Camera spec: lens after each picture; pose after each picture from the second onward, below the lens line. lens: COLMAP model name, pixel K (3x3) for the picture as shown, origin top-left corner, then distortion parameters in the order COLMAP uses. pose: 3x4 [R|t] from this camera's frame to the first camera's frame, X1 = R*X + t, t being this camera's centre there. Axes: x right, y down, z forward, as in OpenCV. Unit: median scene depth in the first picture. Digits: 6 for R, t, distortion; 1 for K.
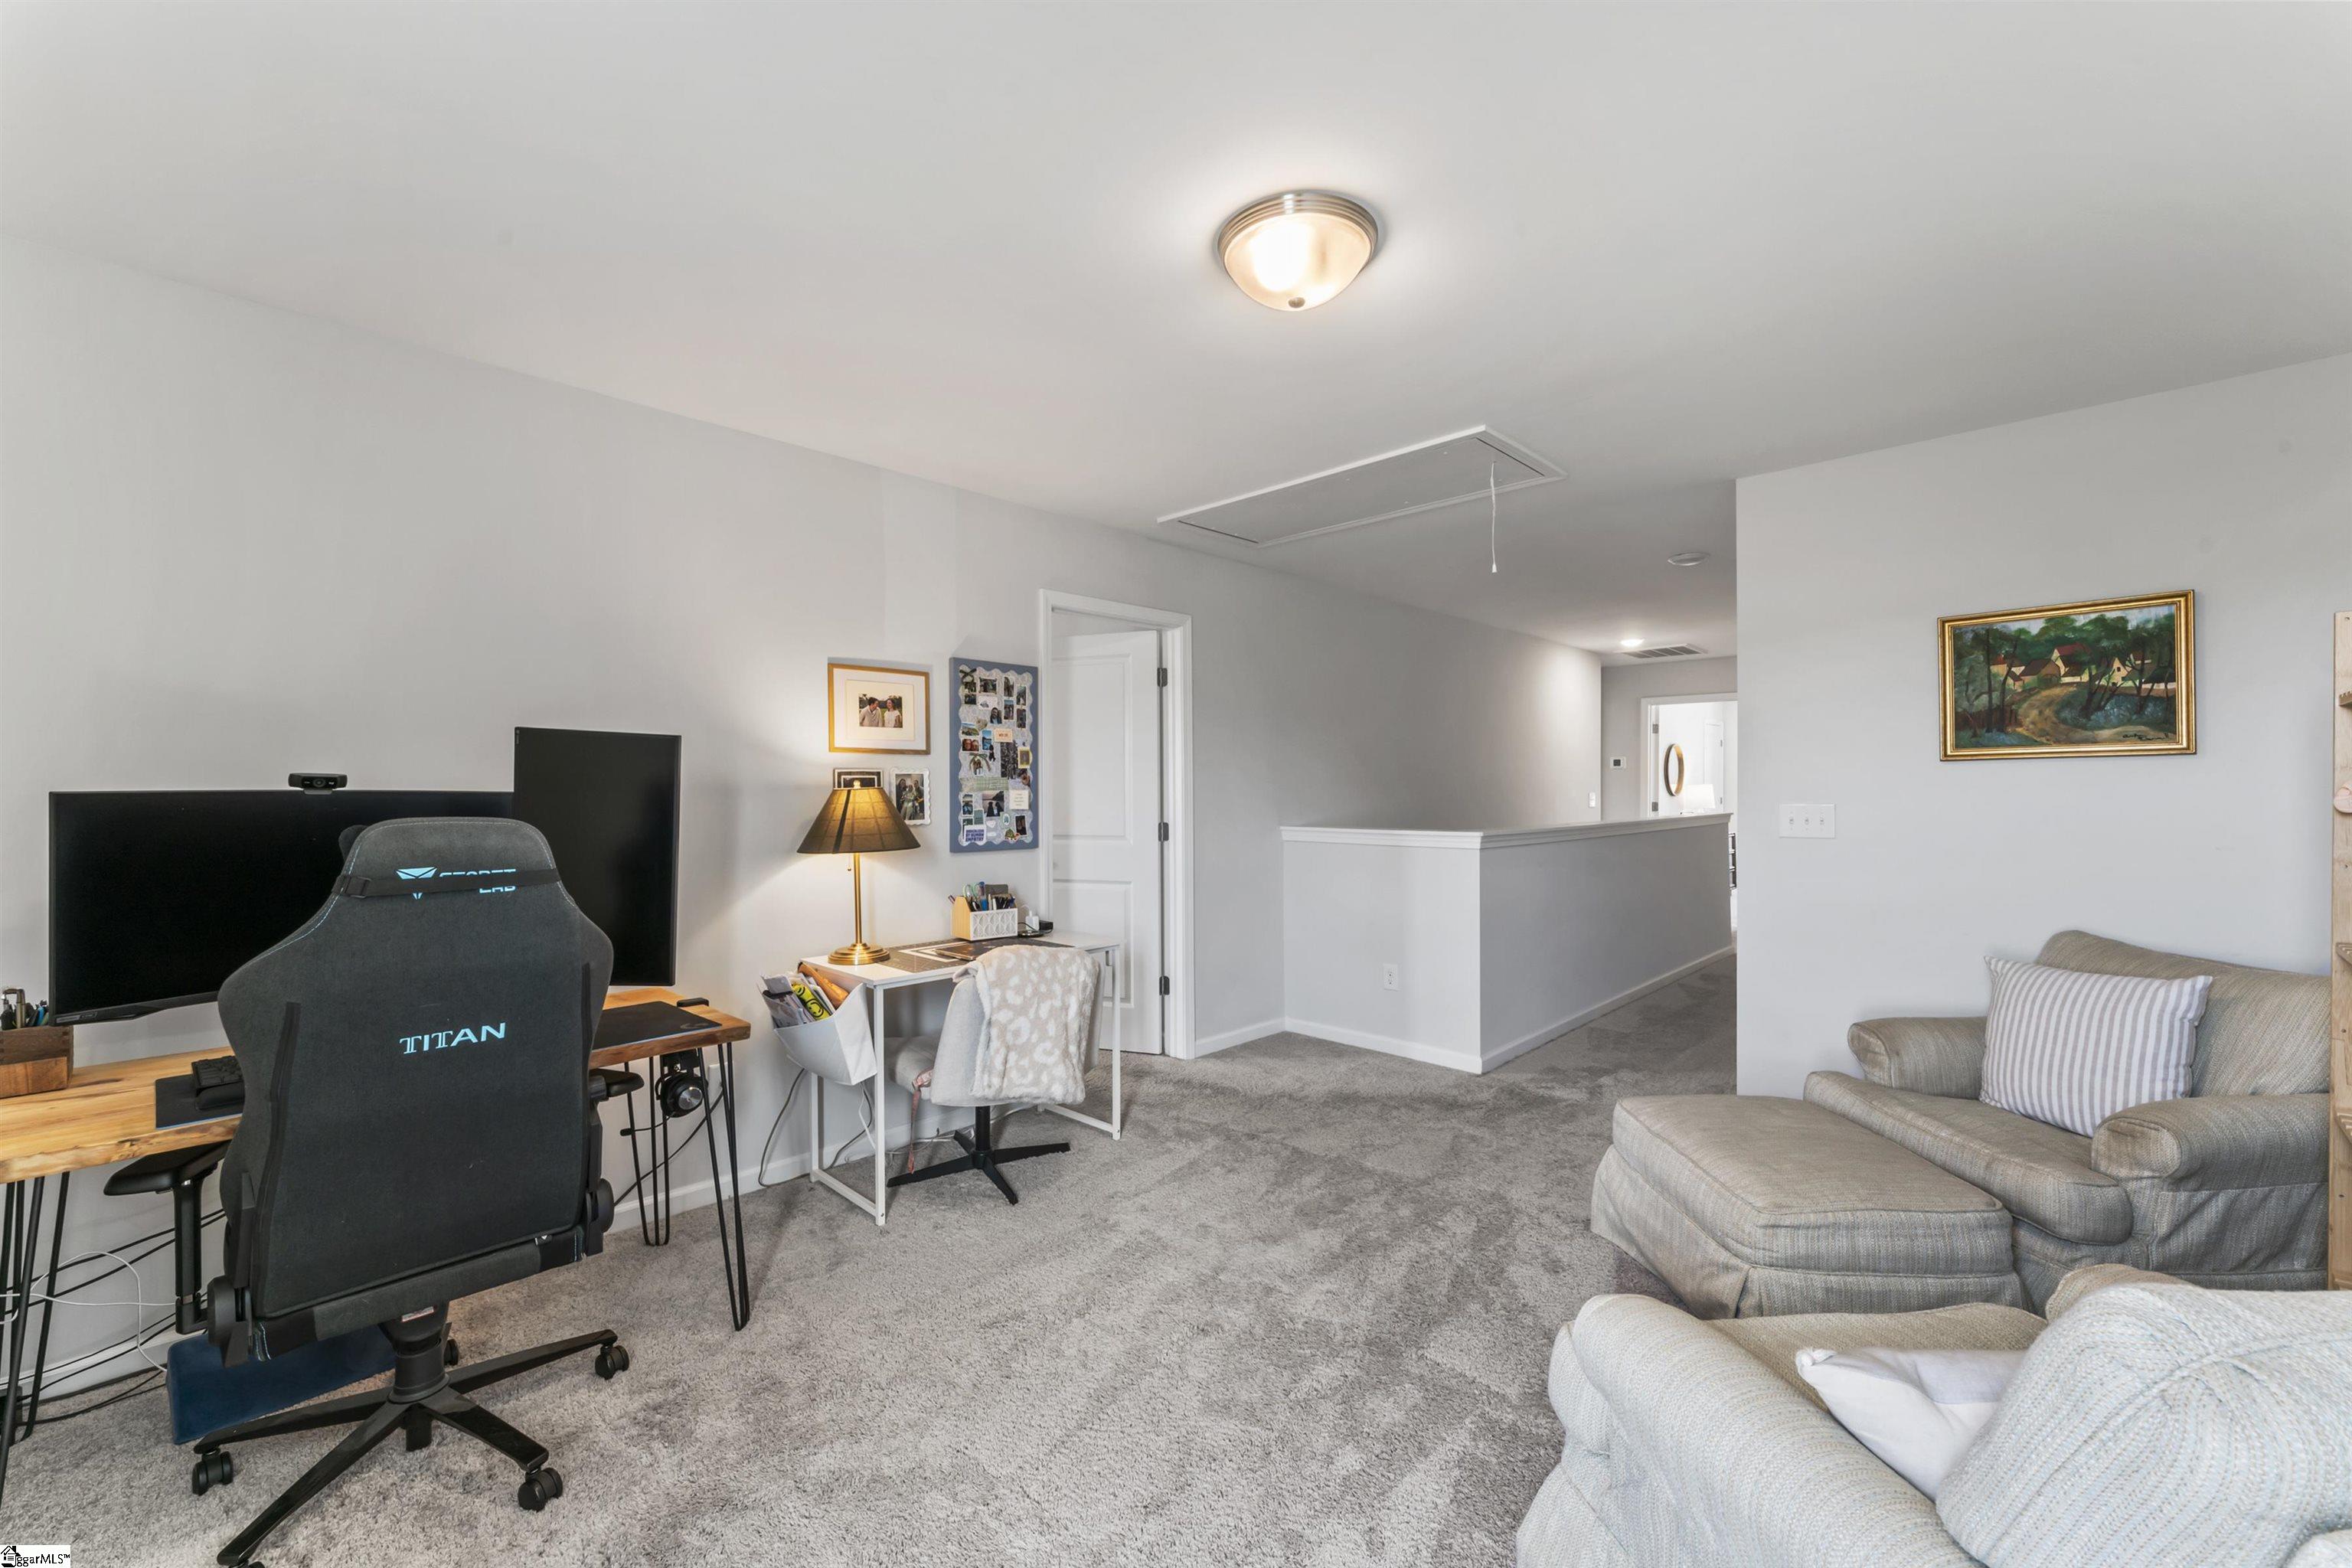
lens RADIAL K [[937.2, 0, 1166.9], [0, 937.2, 786.7], [0, 0, 1]] dist [-0.006684, 0.001353]
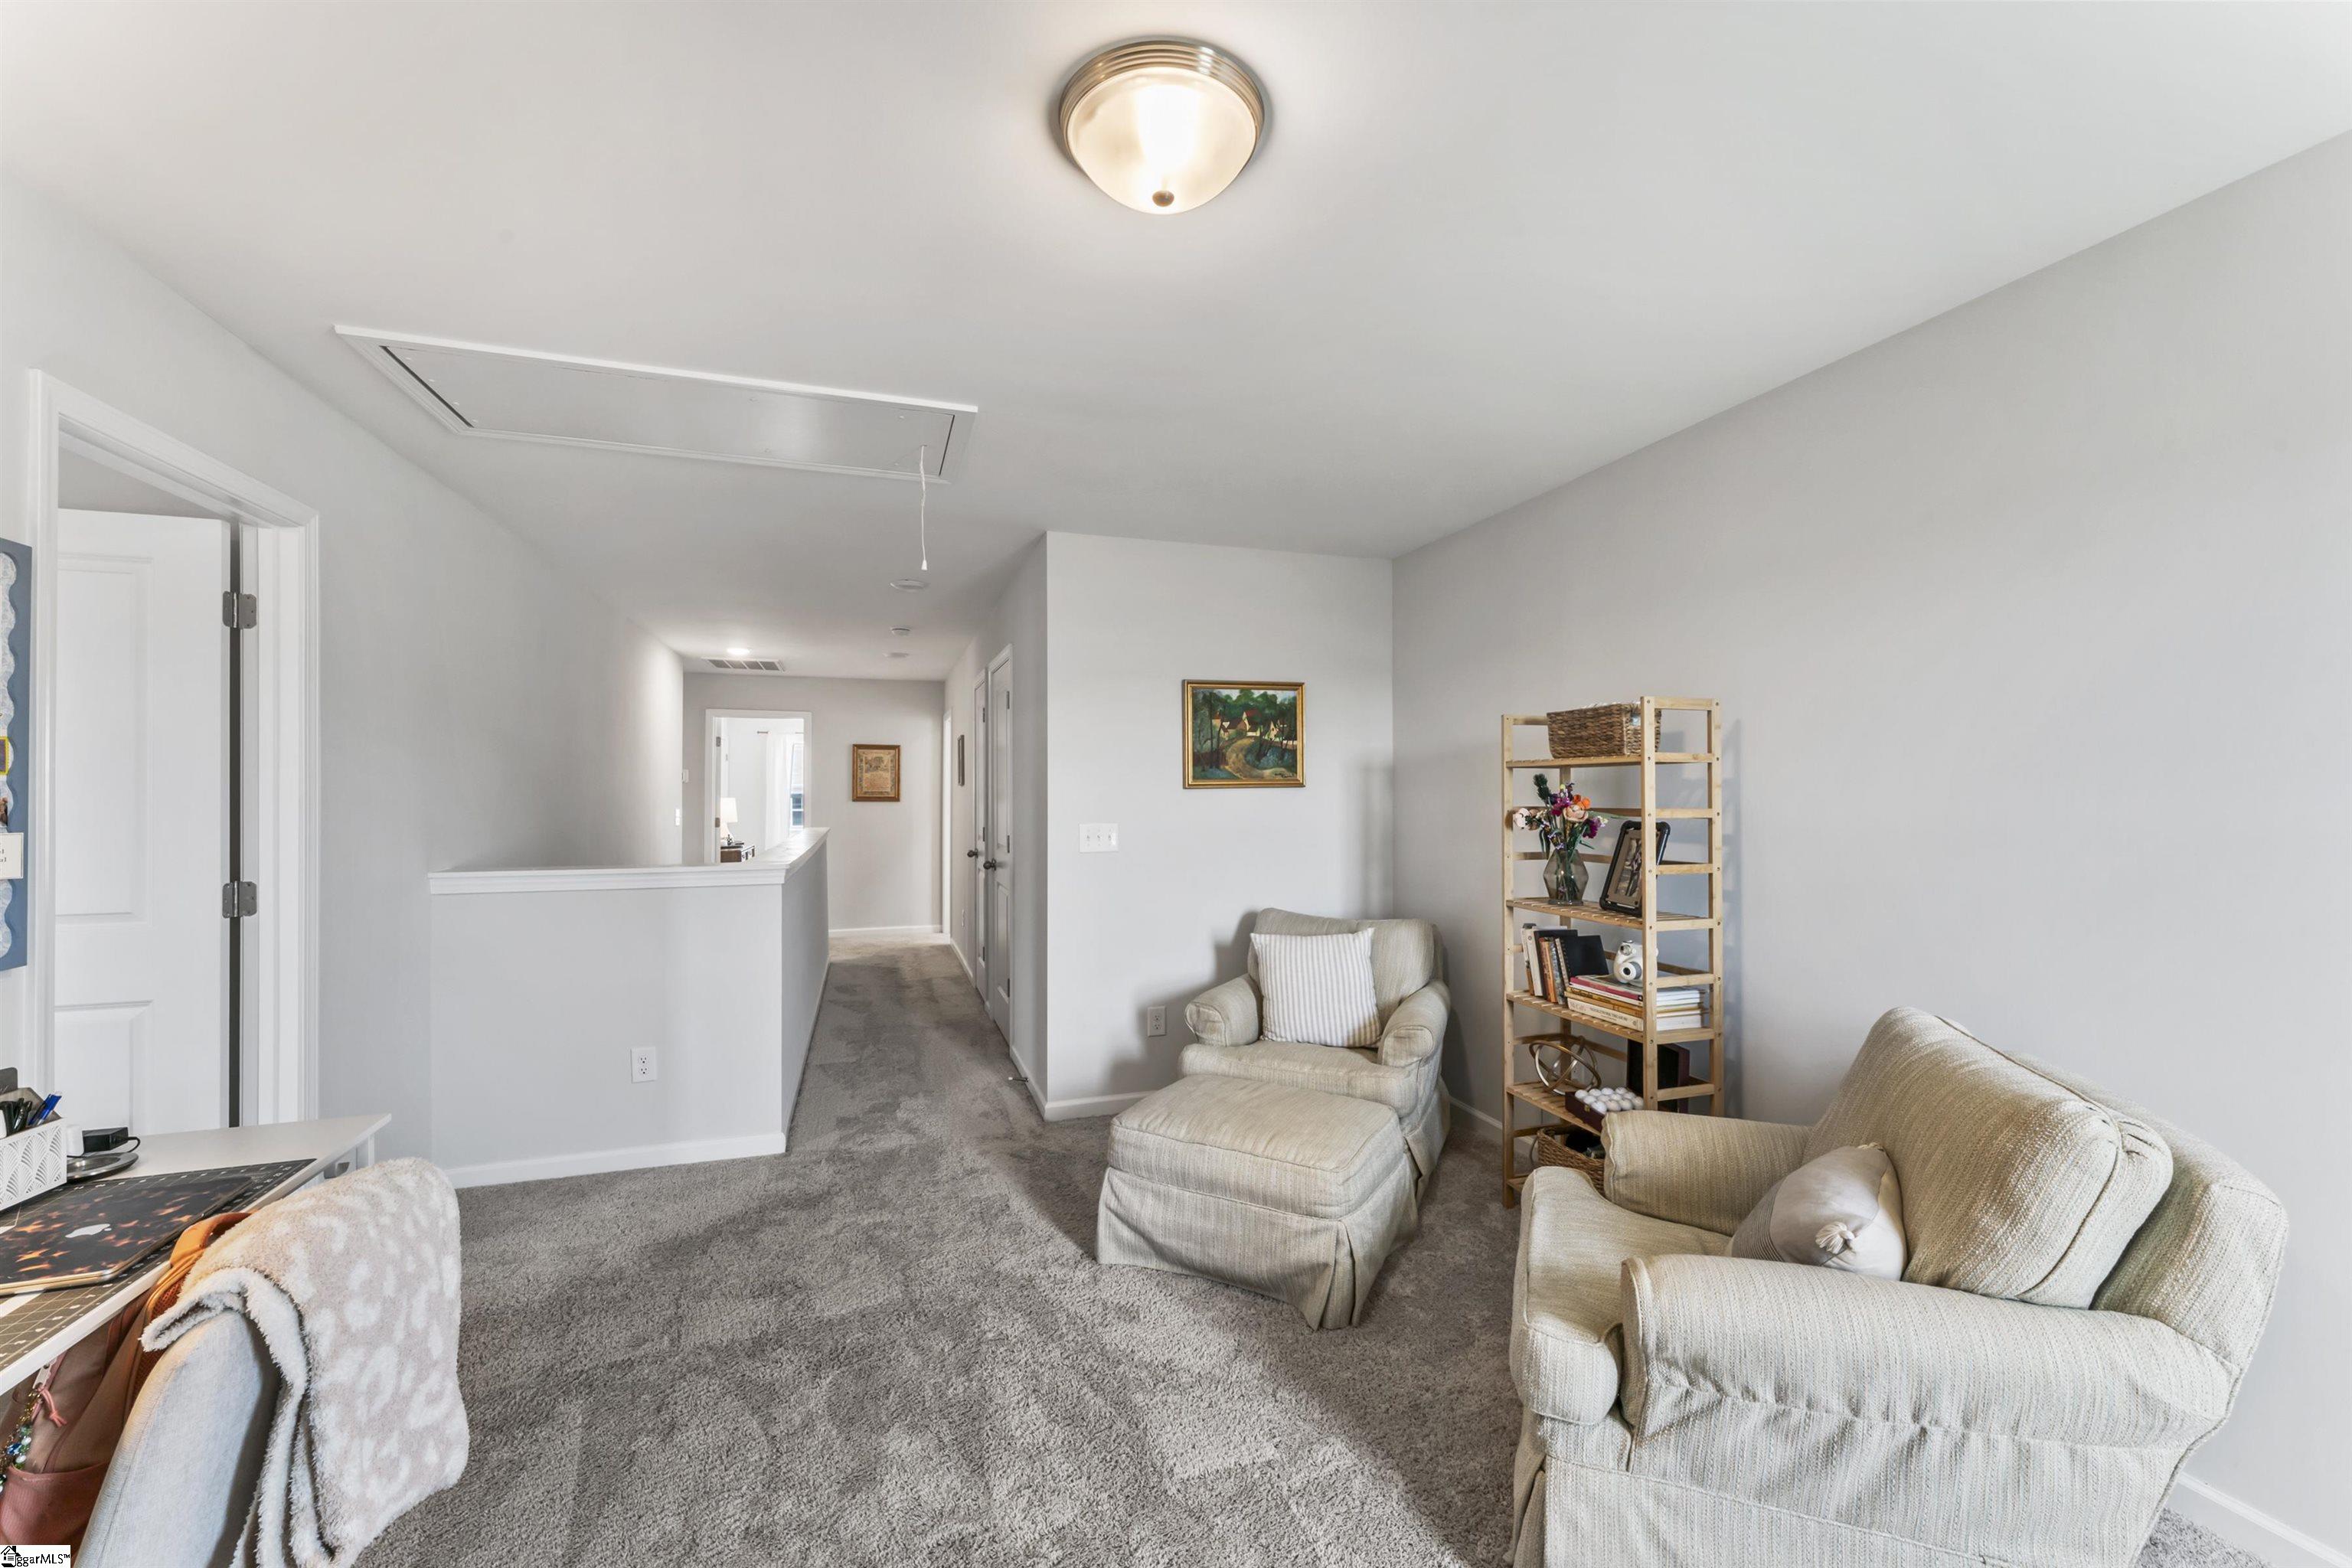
lens RADIAL K [[937.2, 0, 1164.0], [0, 937.2, 786.3], [0, 0, 1]] dist [-0.006684, 0.001353]
pose [[0.453073, 0.010772, 0.891408, -0.372748], [-0.001494, 0.999935, -0.011324, -0.017073], [-0.891472, 0.003799, 0.453060, 0.451416]]
